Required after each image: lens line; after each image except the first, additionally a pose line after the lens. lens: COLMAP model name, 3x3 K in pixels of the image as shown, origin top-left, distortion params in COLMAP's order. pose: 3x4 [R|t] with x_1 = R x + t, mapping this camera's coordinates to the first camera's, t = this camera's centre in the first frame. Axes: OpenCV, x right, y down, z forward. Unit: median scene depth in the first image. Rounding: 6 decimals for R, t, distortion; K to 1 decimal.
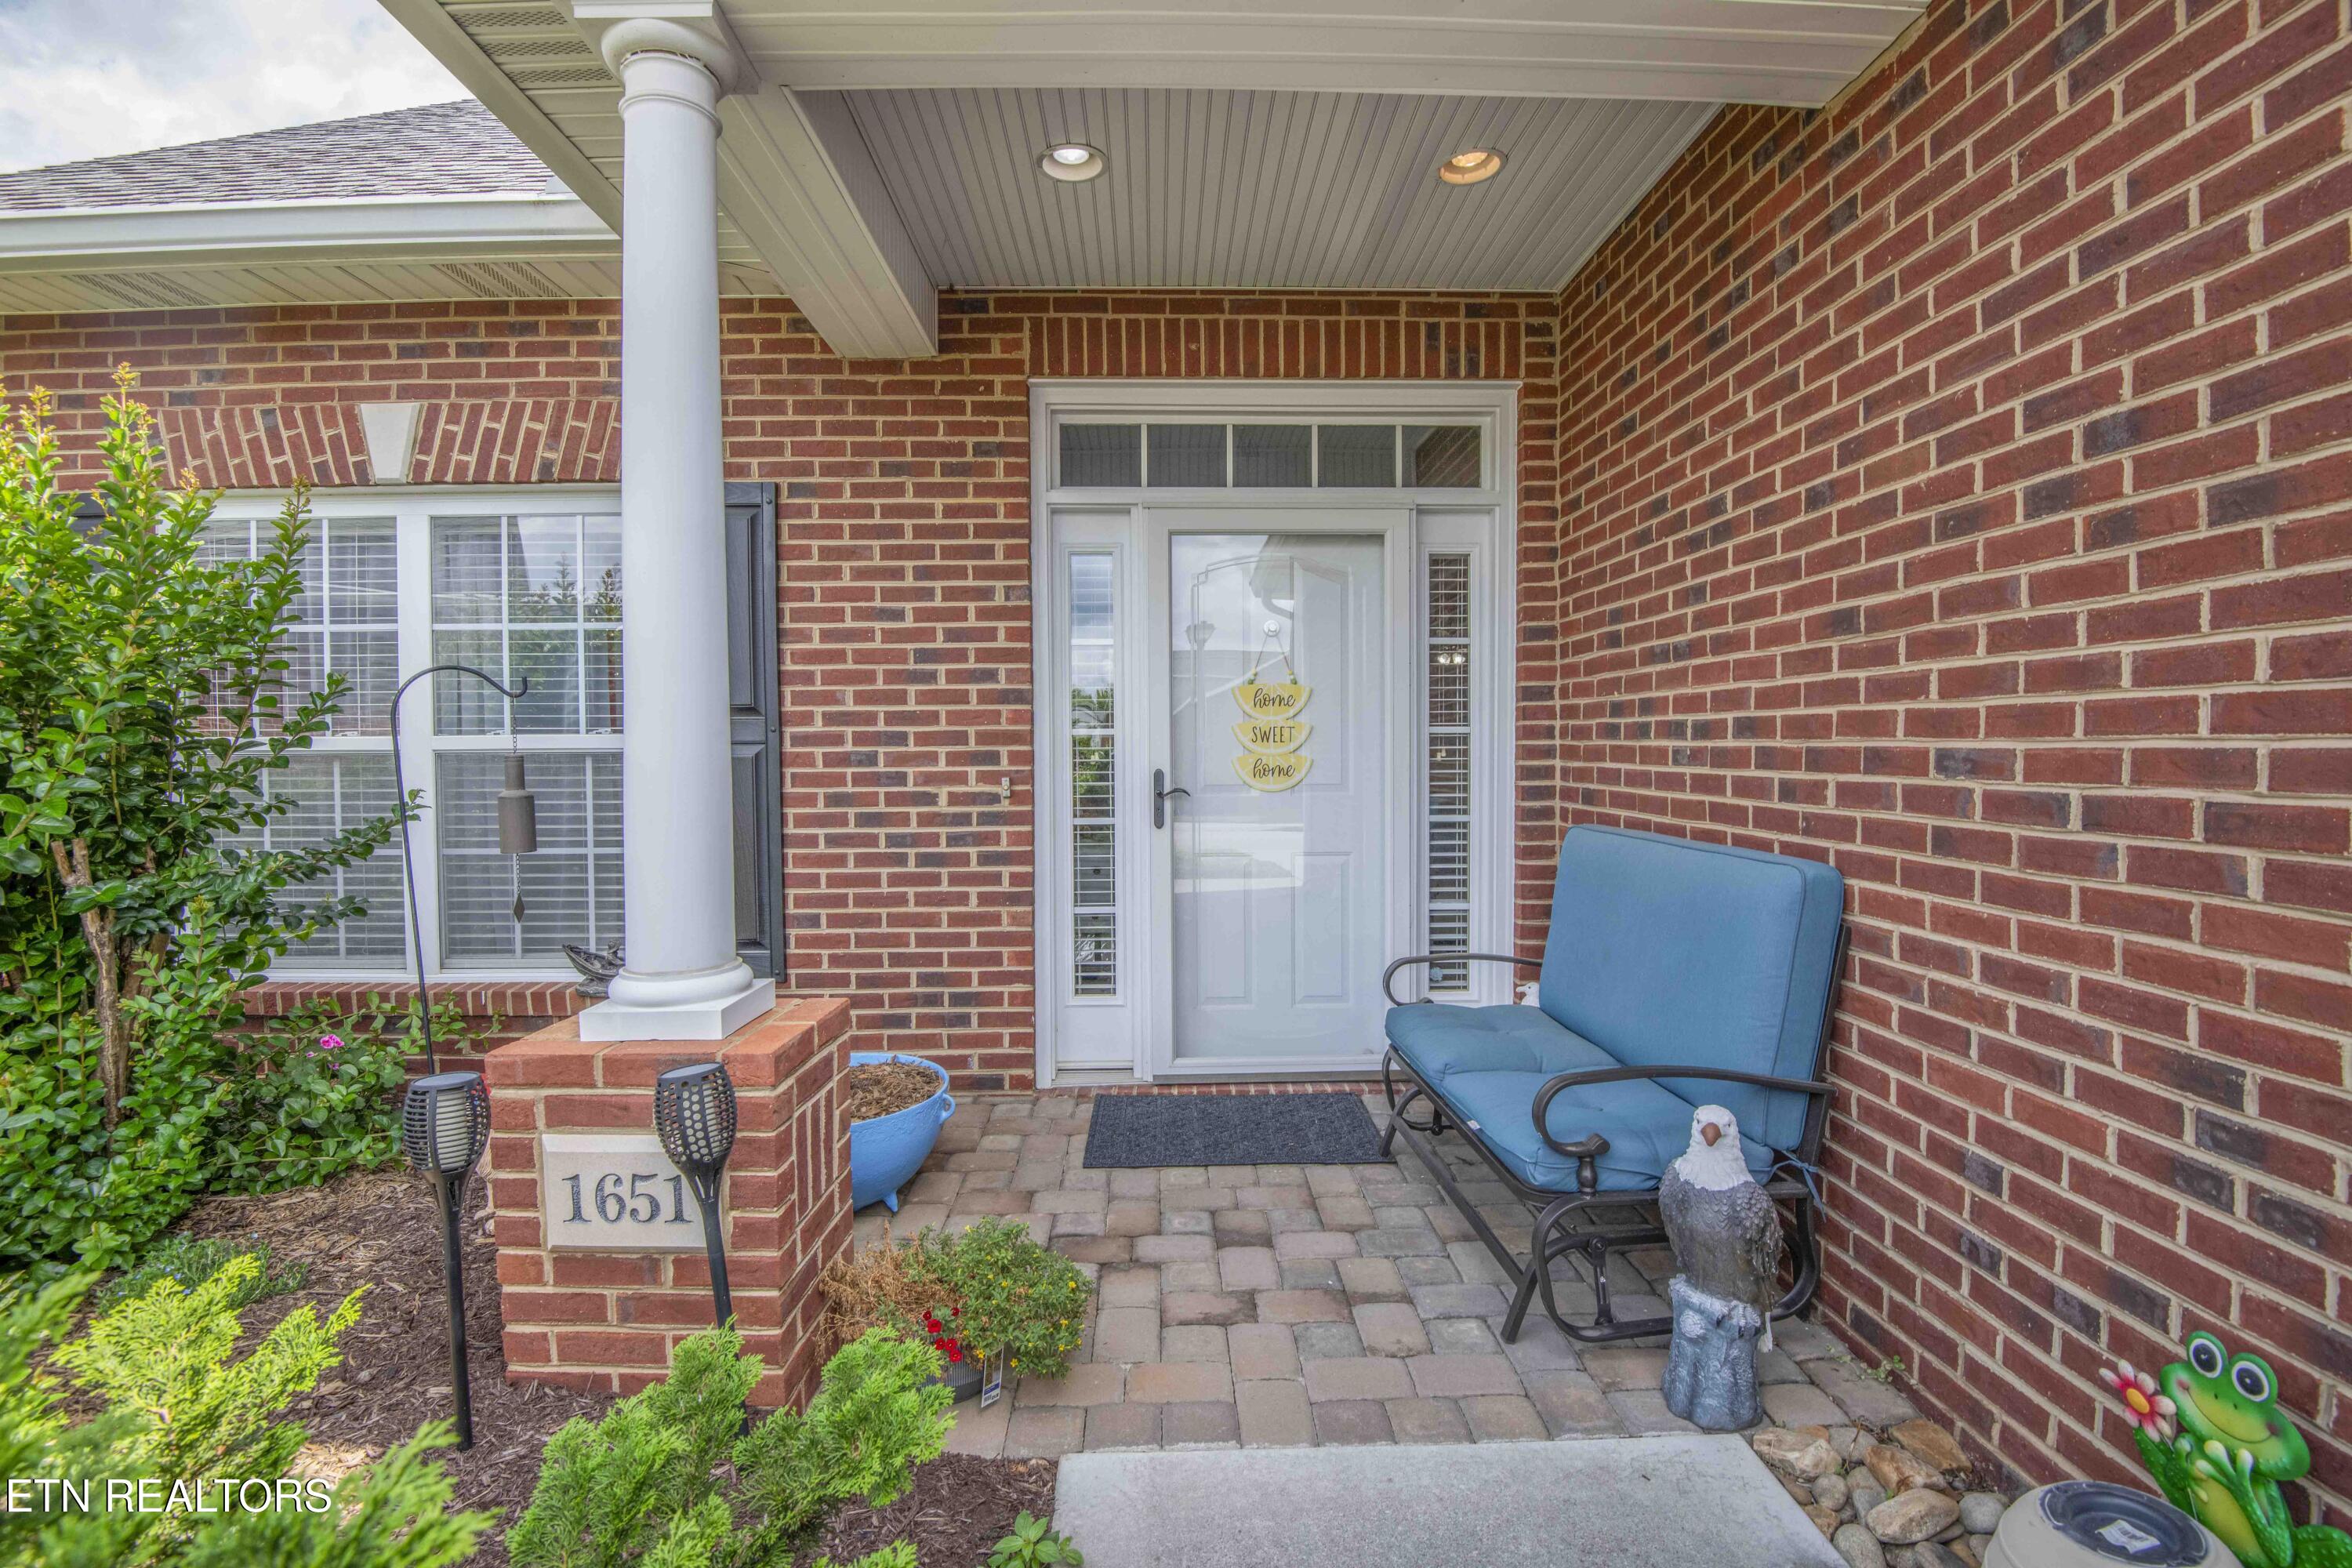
lens RADIAL K [[1088.0, 0, 1187.8], [0, 1088.0, 788.7], [0, 0, 1]] dist [-0.018640, -0.013415]
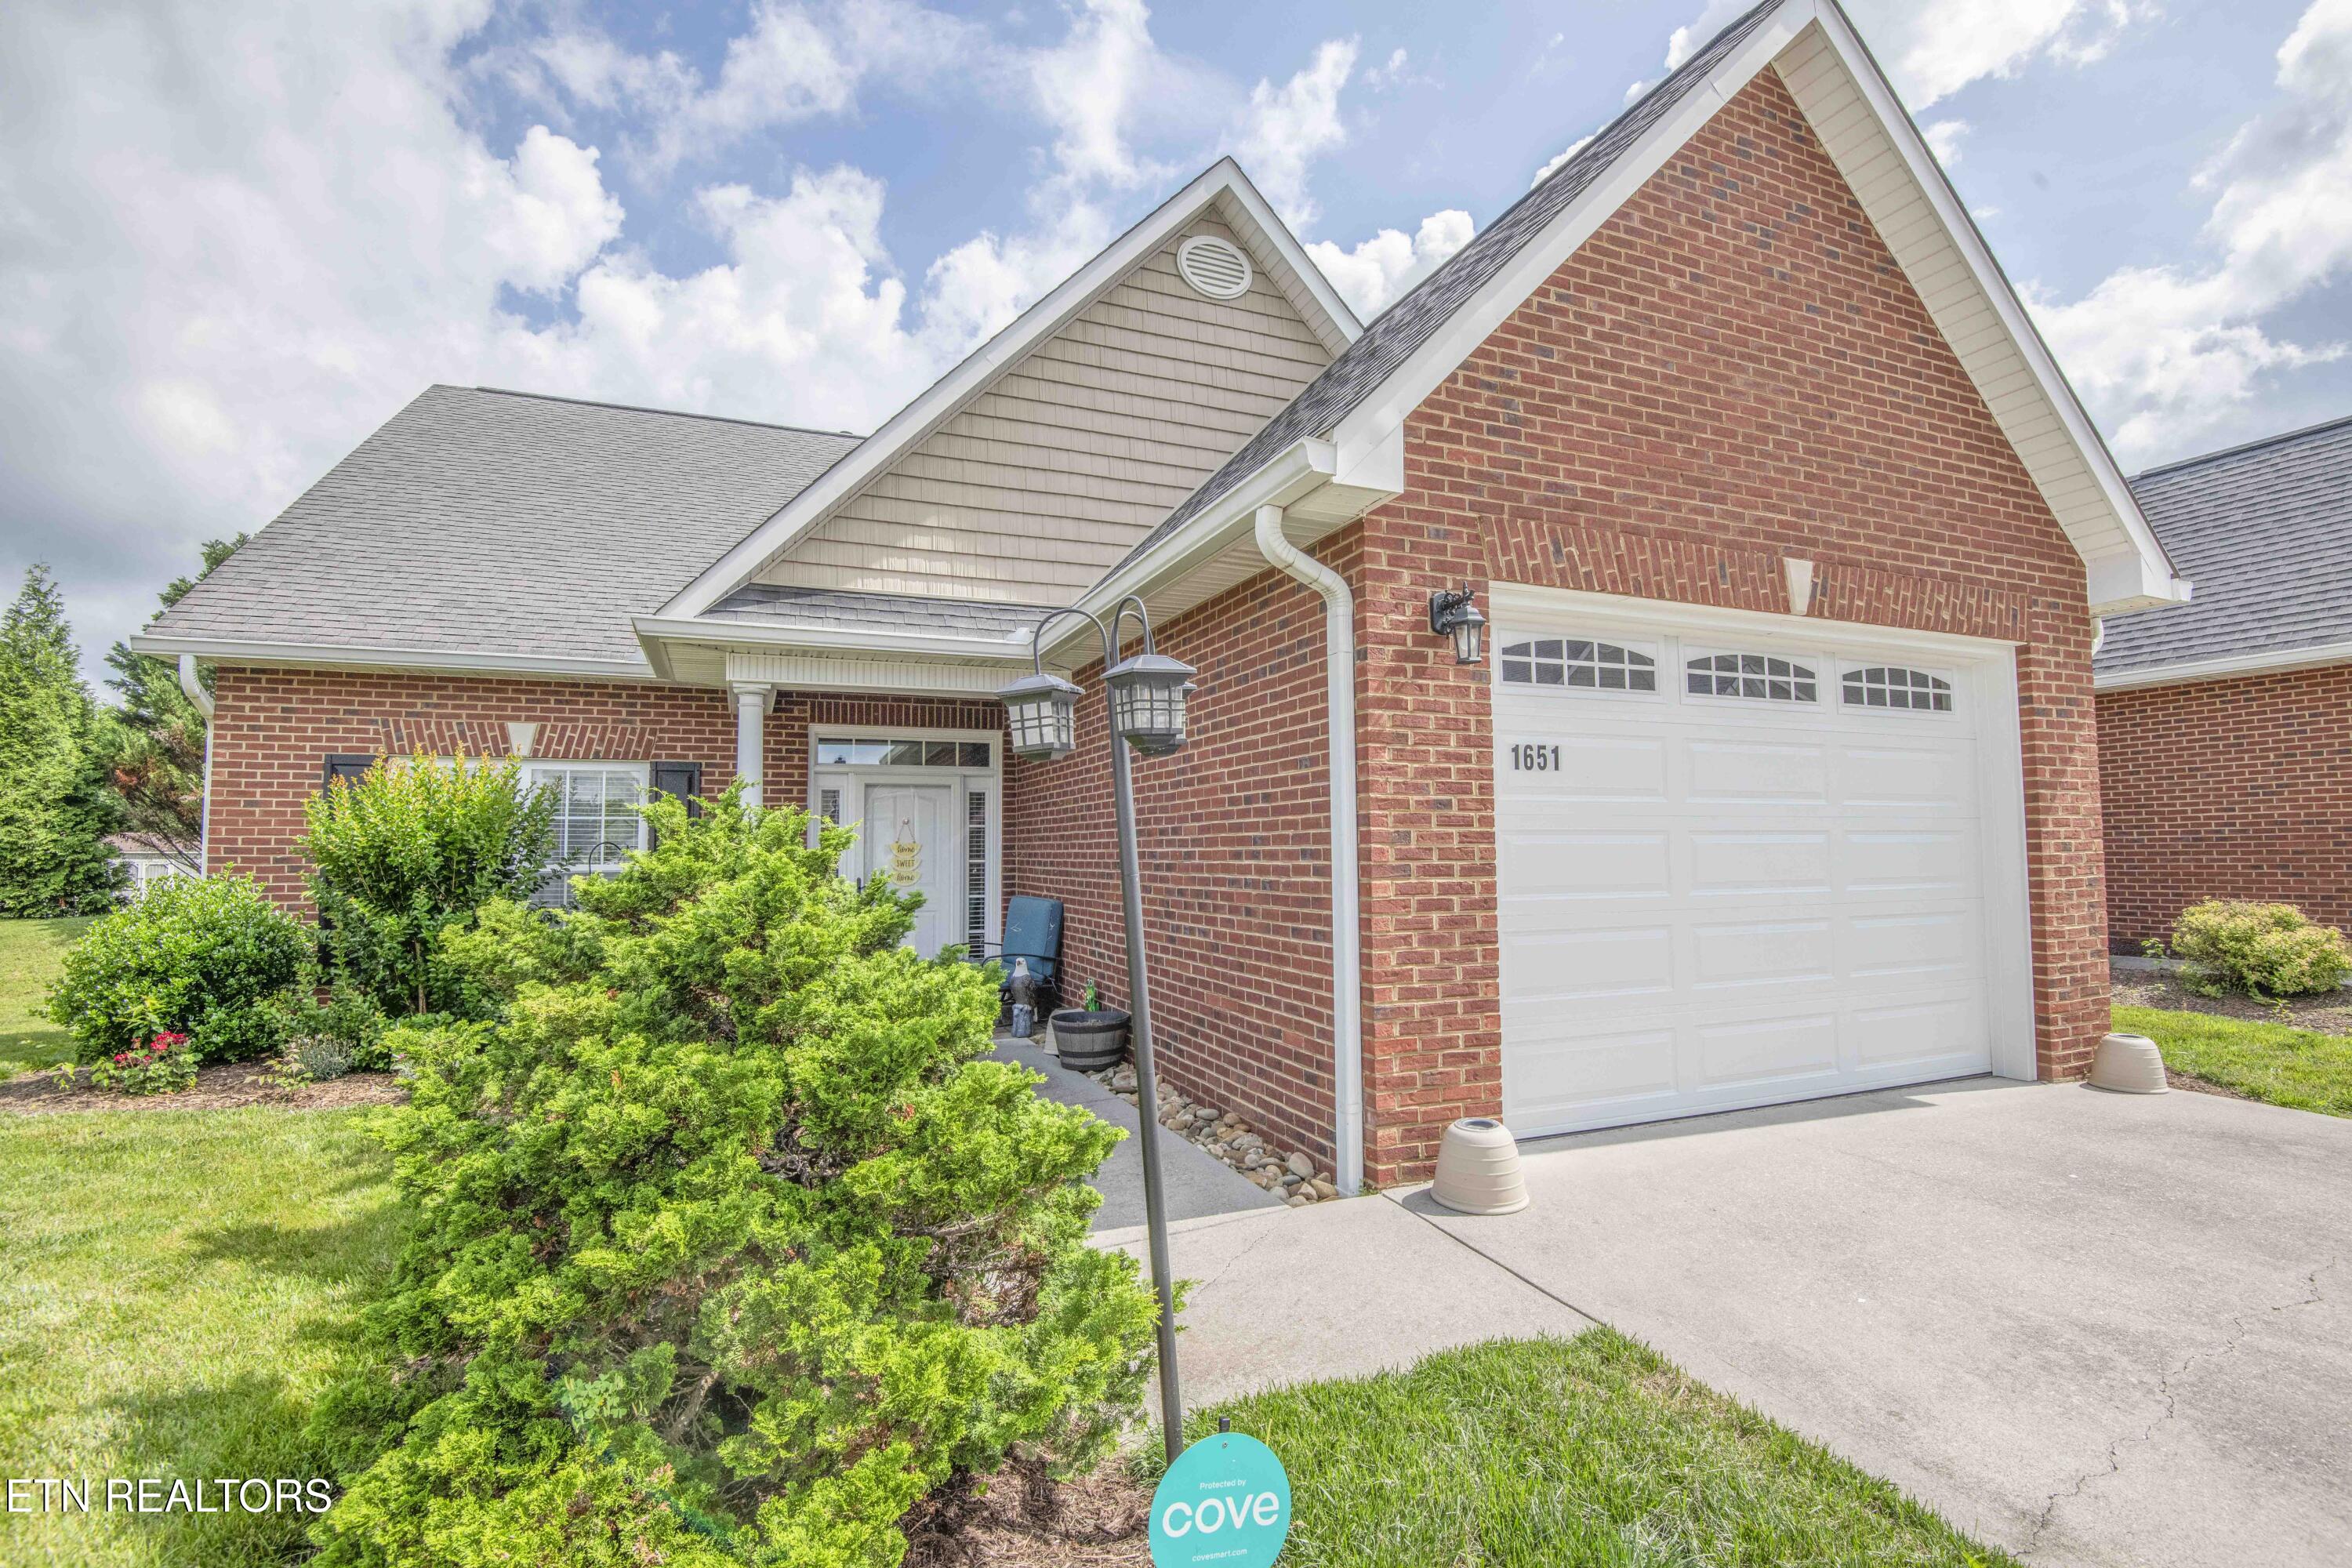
lens RADIAL K [[1088.0, 0, 1194.3], [0, 1088.0, 785.7], [0, 0, 1]] dist [-0.018640, -0.013415]
pose [[0.934304, 0.021127, 0.355852, -0.208706], [0.015578, 0.994869, -0.099969, 0.034609], [-0.356138, 0.098945, 0.929180, -1.698875]]
